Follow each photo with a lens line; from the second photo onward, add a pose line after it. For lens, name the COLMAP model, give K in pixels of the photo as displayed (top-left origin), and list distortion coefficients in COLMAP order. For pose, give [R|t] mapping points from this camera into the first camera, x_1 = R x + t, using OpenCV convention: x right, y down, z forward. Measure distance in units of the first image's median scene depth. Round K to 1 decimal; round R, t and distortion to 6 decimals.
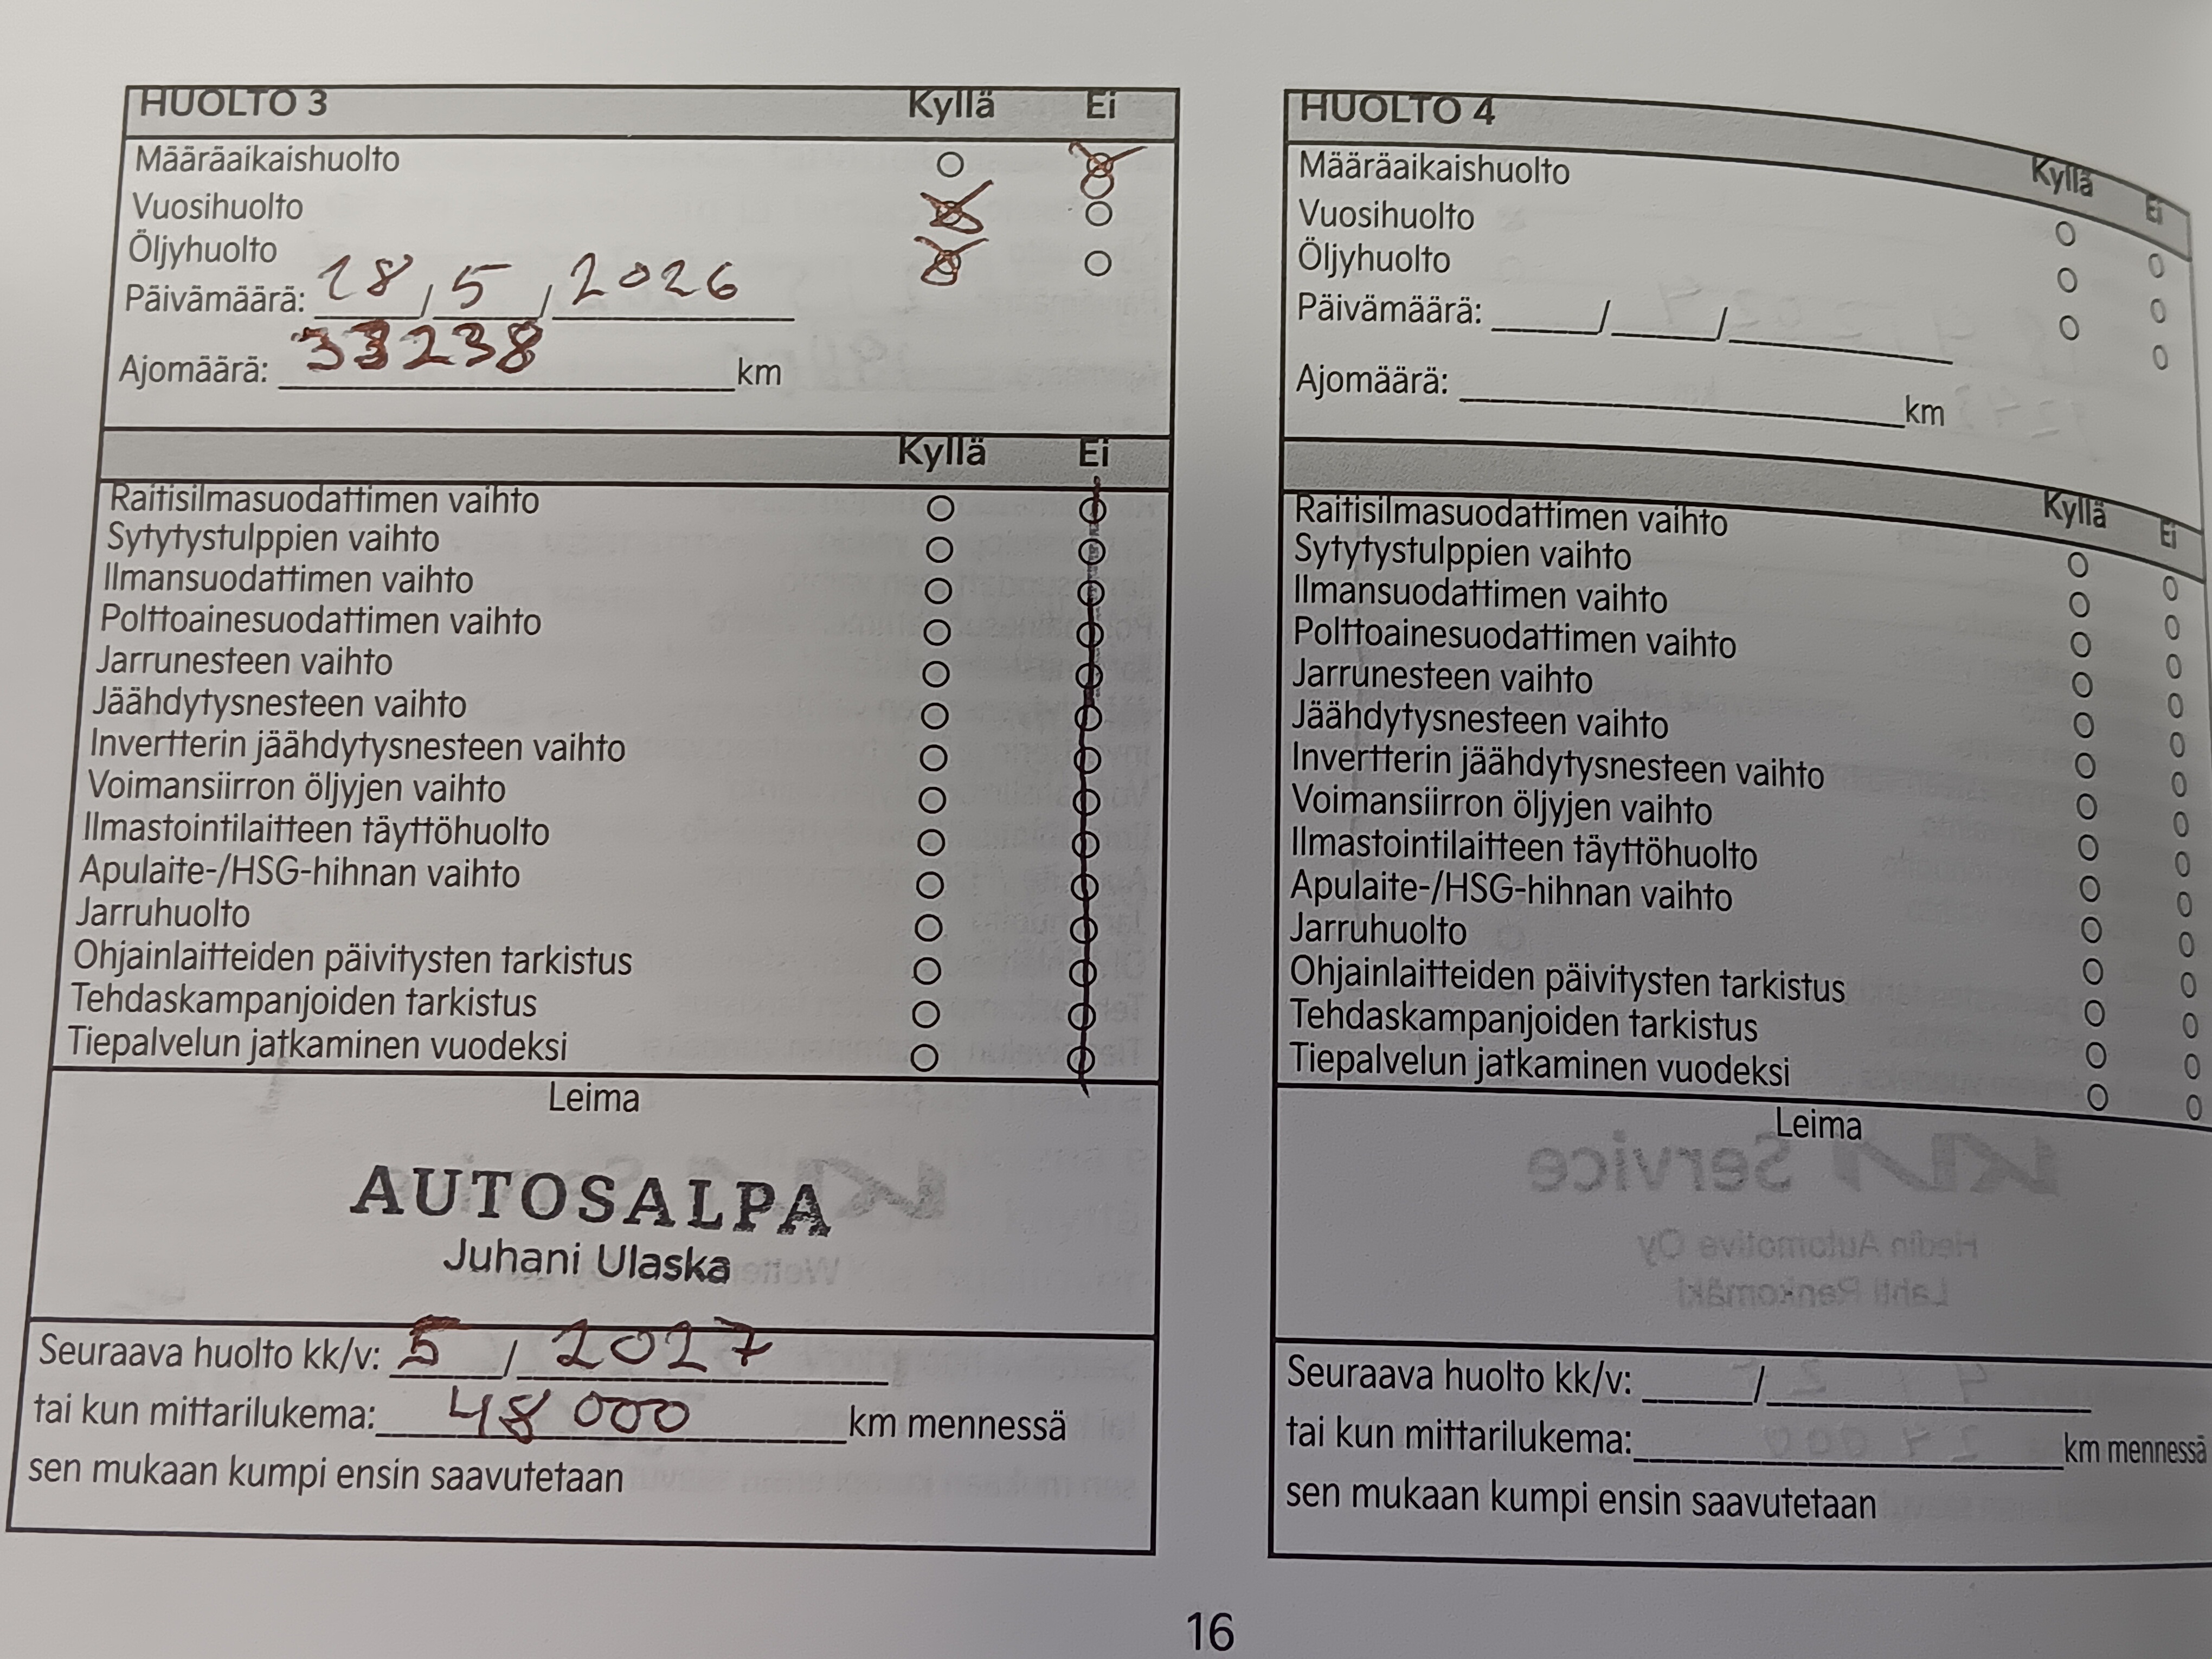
lens RADIAL K [[3500.0, 0, 1106.0], [0, 3500.0, 829.5], [0, 0, 1]] dist [0.177476, -0.044900]
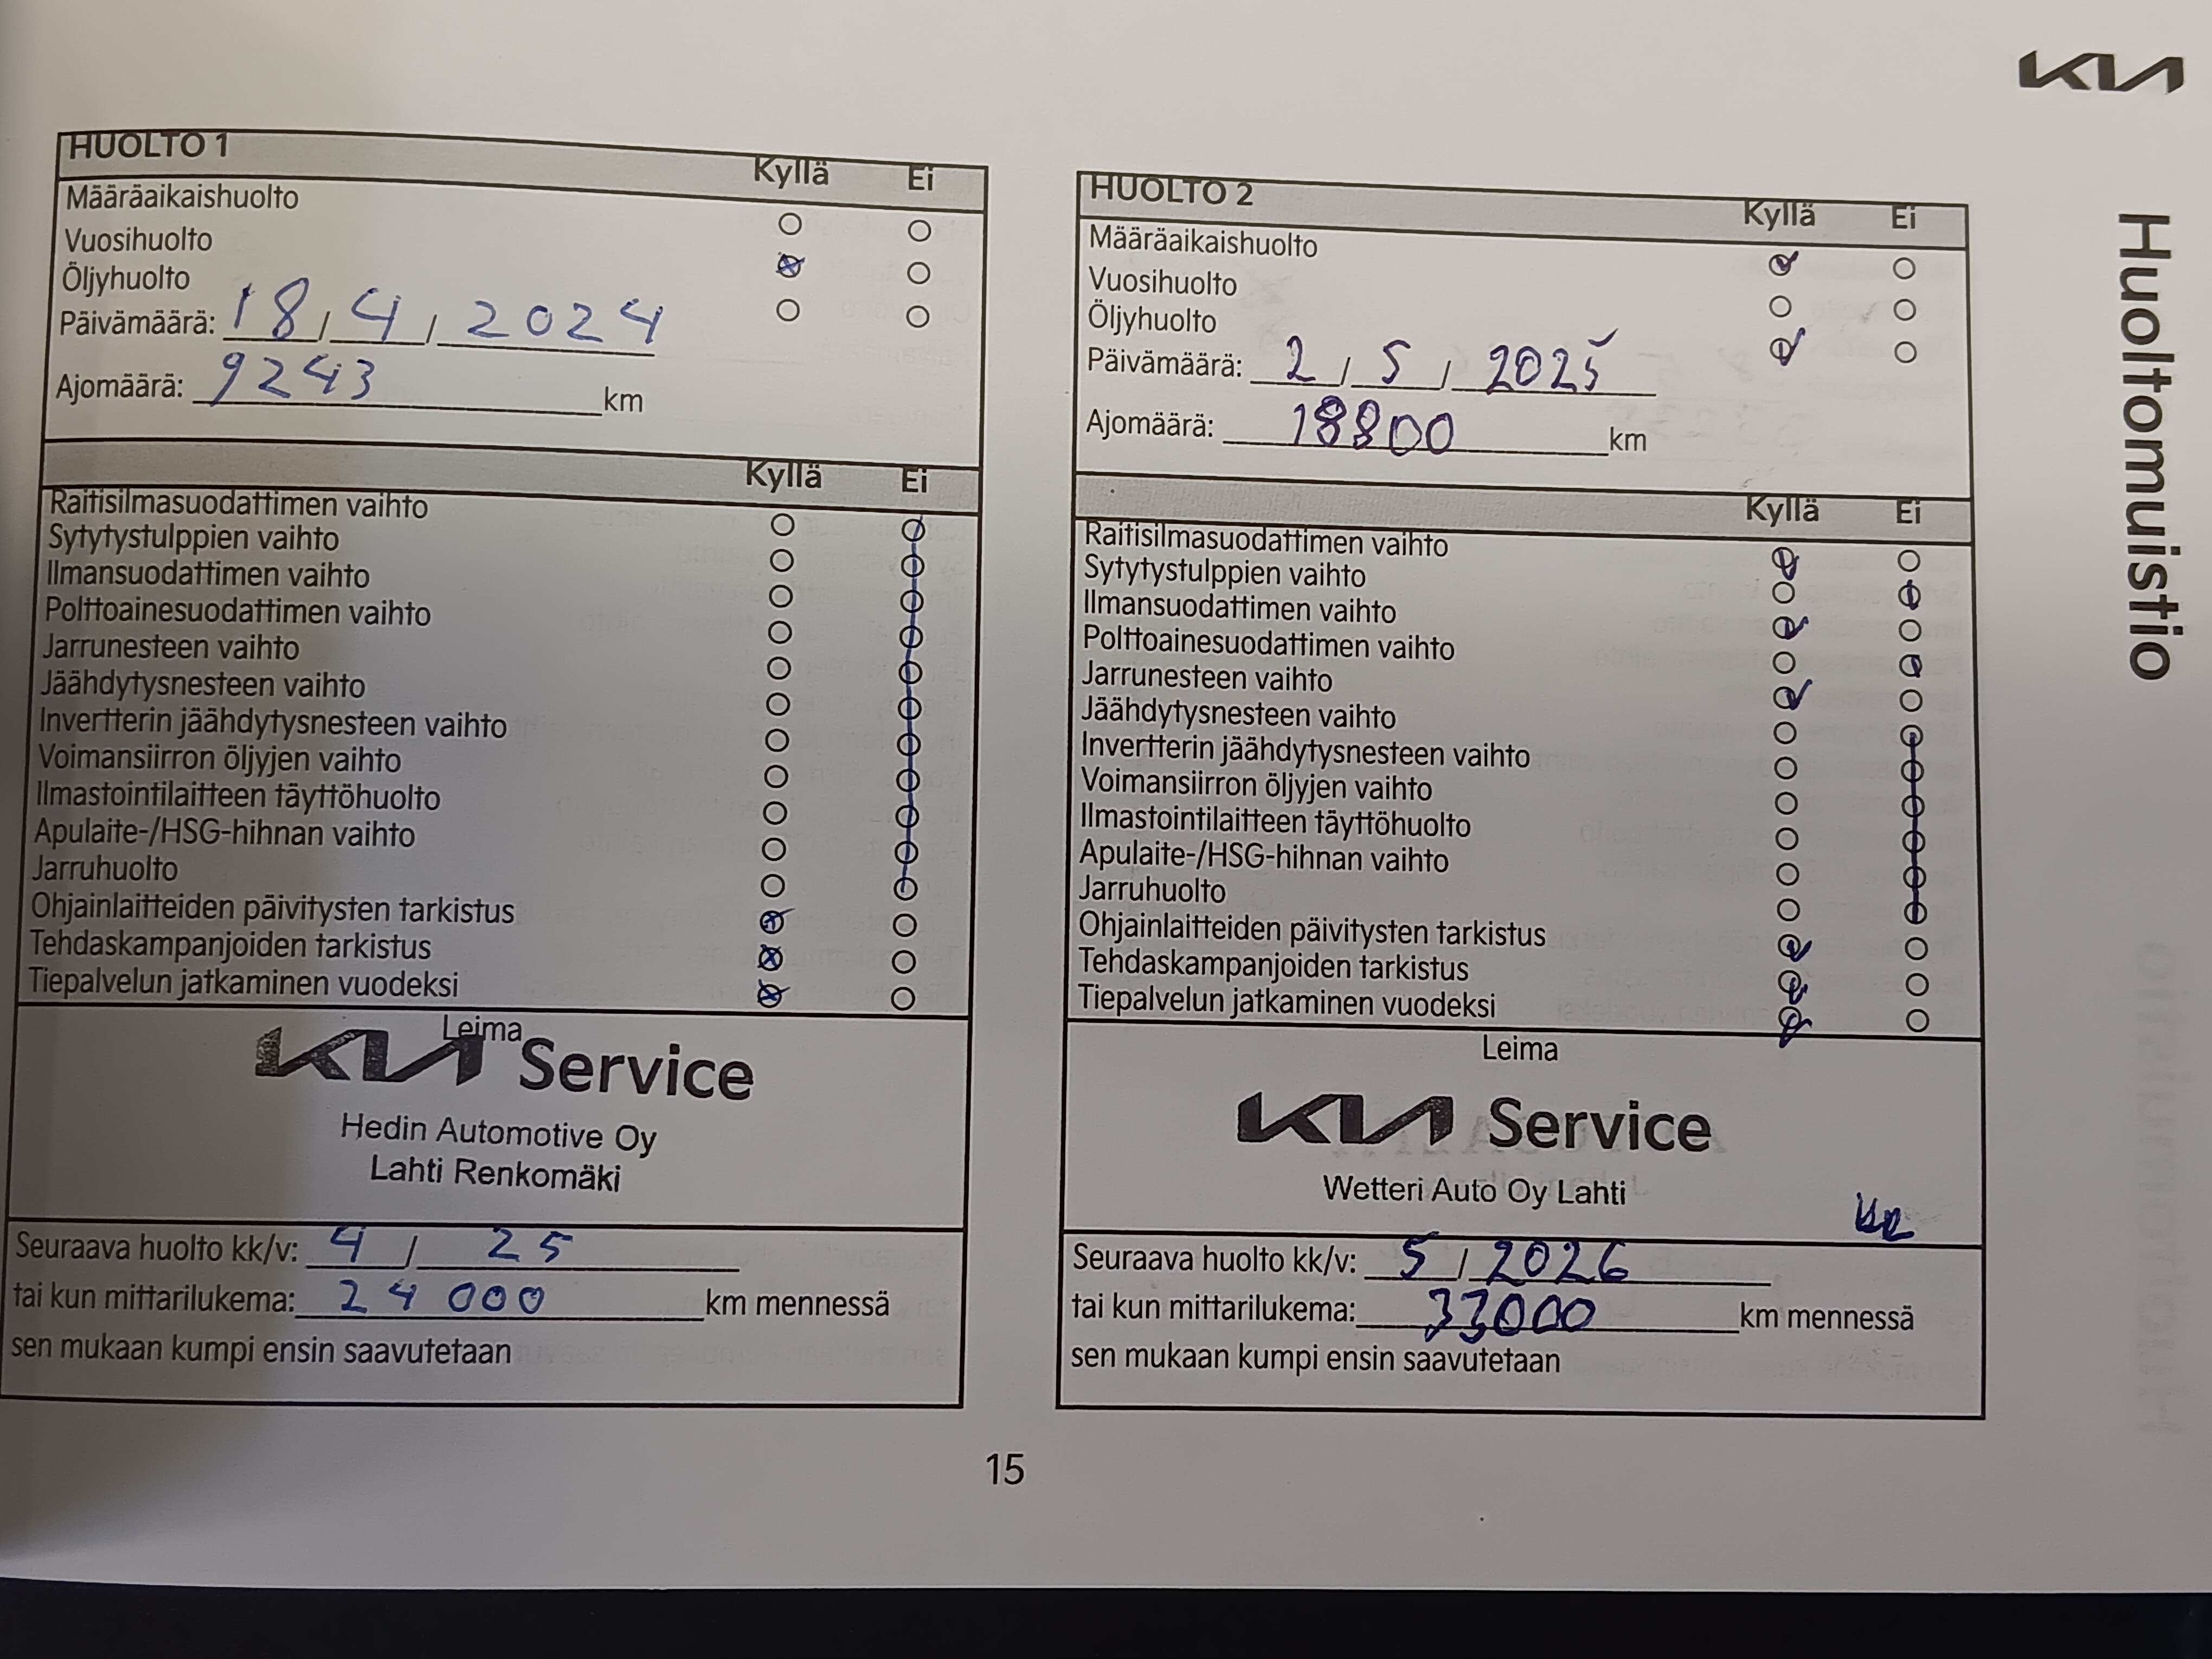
lens RADIAL K [[3505.4, 0, 1154.7], [0, 3505.4, 831.2], [0, 0, 1]] dist [0.163480, -0.430342]
pose [[0.997928, 0.001853, 0.064318, 0.001382], [-0.003693, 0.999587, 0.028500, -0.024373], [-0.064238, -0.028678, 0.997522, -0.184715]]
